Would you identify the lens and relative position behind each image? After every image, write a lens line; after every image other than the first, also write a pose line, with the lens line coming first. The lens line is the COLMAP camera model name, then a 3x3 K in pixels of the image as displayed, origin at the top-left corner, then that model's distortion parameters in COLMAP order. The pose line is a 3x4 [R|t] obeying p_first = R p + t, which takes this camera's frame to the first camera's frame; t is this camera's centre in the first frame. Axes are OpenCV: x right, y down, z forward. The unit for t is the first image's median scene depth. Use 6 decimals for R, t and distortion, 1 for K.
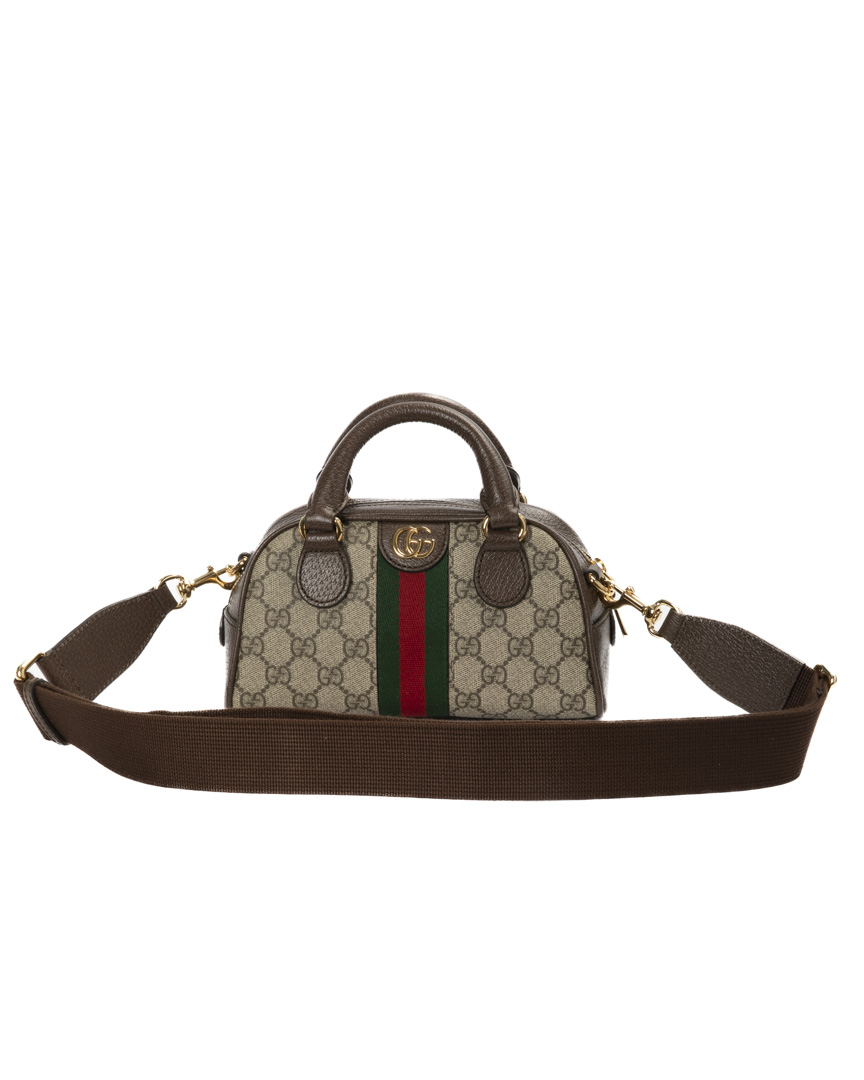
lens RADIAL K [[2023.1, 0, 432.0], [0, 2023.1, 538.7], [0, 0, 1]] dist [-0.027653, 0.000000]
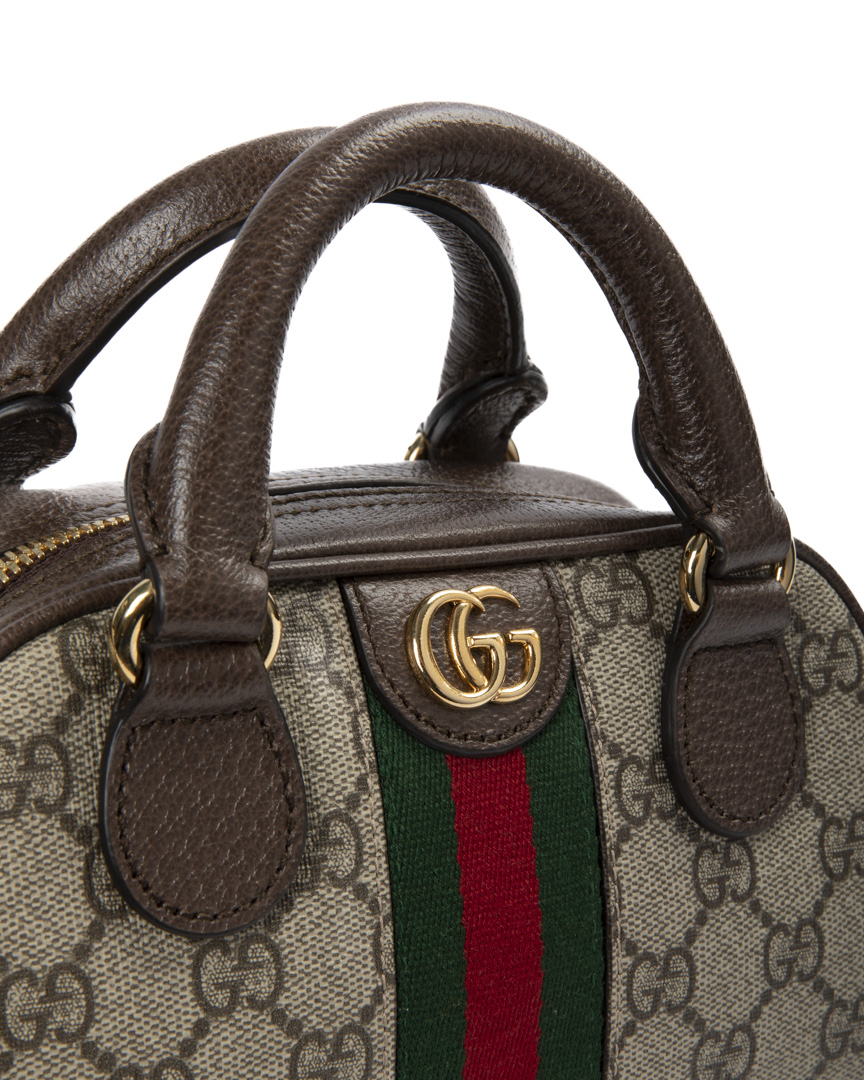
lens RADIAL K [[2232.3, 0, 432.2], [0, 2232.3, 543.7], [0, 0, 1]] dist [-0.035560, 0.000000]
pose [[0.903246, -0.078591, 0.421865, -0.142521], [0.082672, 0.996539, 0.008642, -0.015237], [-0.421084, 0.027071, 0.906617, 0.723590]]
